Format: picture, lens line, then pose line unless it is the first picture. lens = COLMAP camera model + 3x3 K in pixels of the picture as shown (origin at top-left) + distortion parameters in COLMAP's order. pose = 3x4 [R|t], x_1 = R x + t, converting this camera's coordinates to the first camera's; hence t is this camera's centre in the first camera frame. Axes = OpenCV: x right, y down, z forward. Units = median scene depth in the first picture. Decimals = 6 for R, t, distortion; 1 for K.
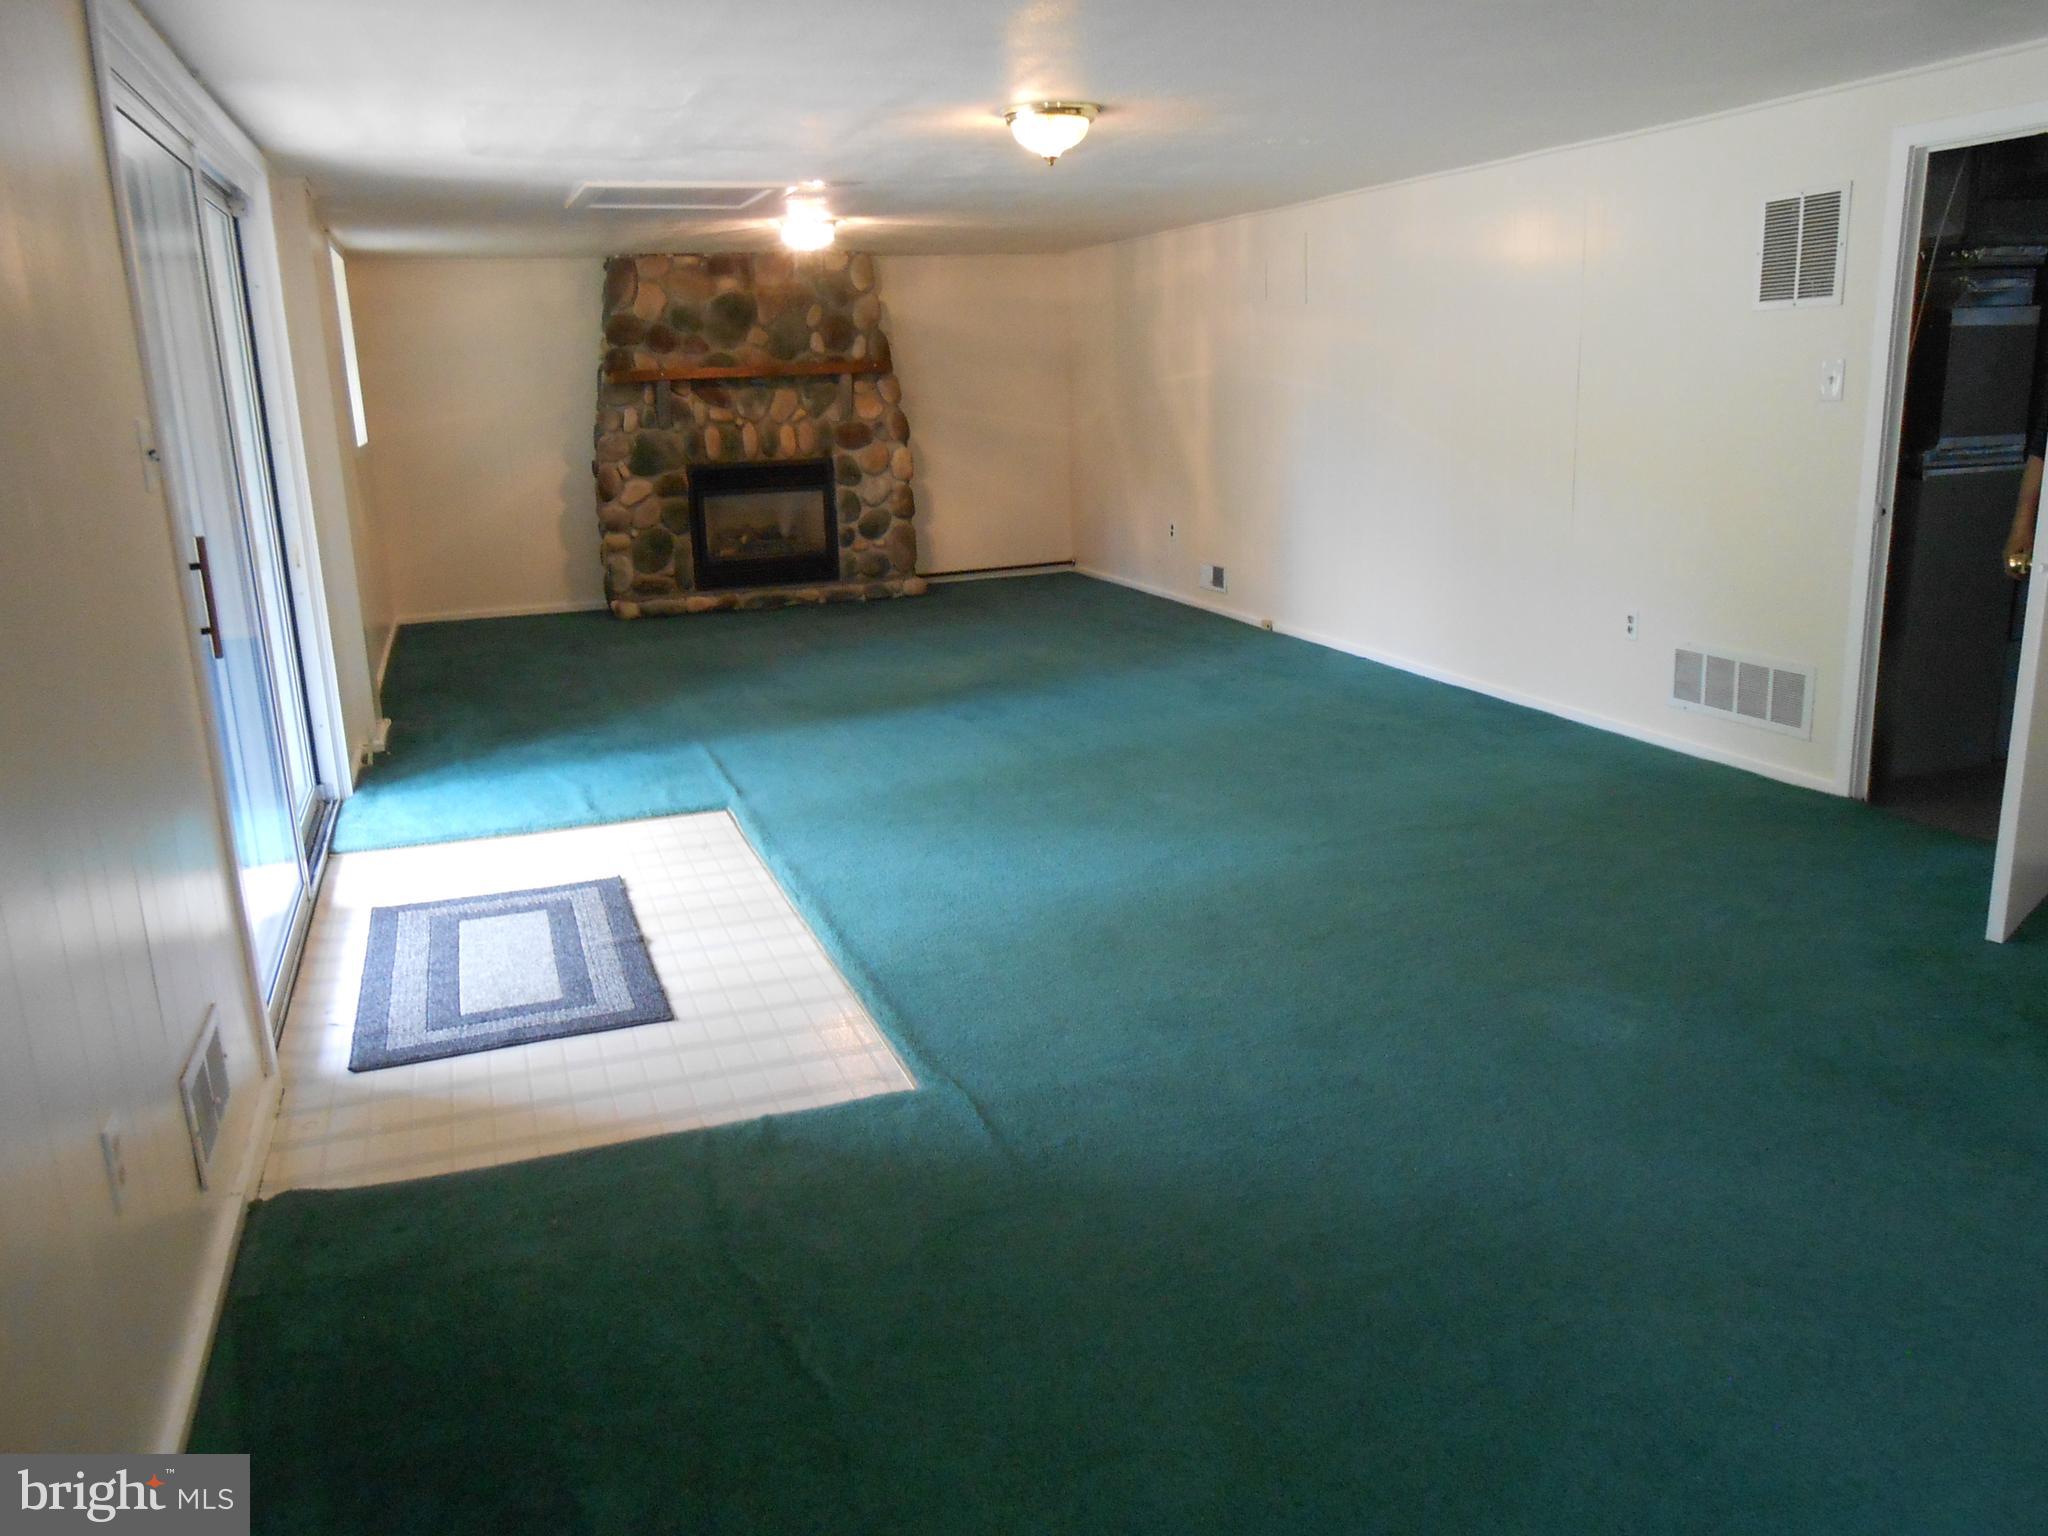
lens RADIAL K [[1578.8, 0, 1010.2], [0, 1578.8, 768.0], [0, 0, 1]] dist [-0.024065, 0.057735]
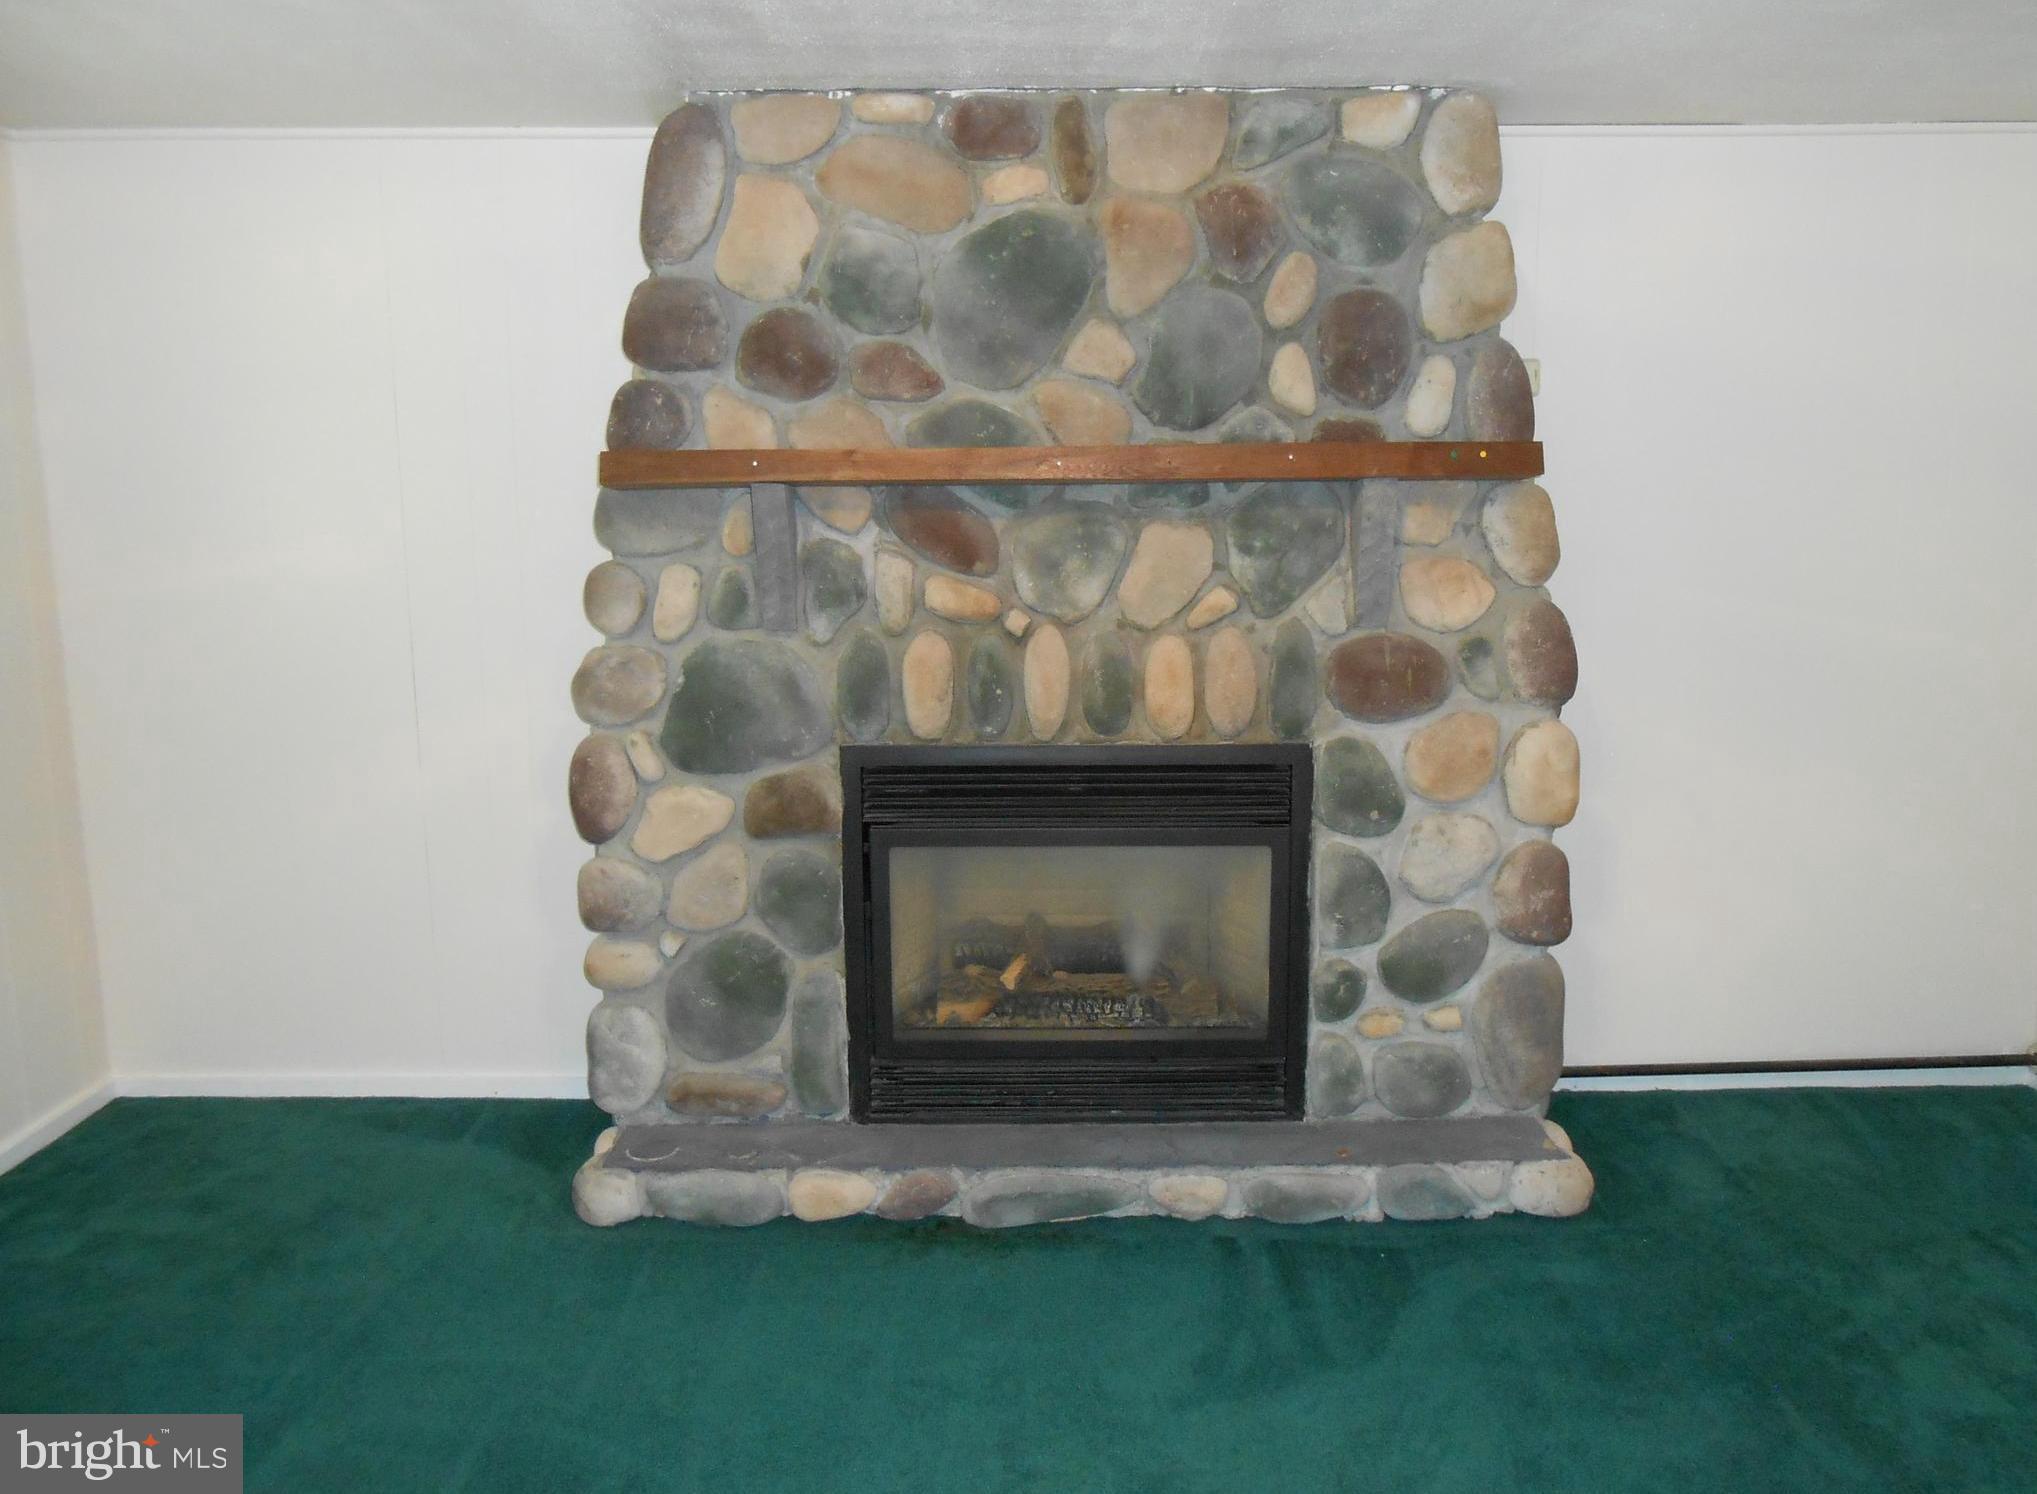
lens RADIAL K [[1570.3, 0, 1024.4], [0, 1570.3, 731.7], [0, 0, 1]] dist [-0.024065, 0.057735]
pose [[0.947864, 0.075881, -0.309510, -0.072477], [-0.103541, 0.991875, -0.073918, -0.173750], [0.301386, 0.102111, 0.948019, 0.703550]]
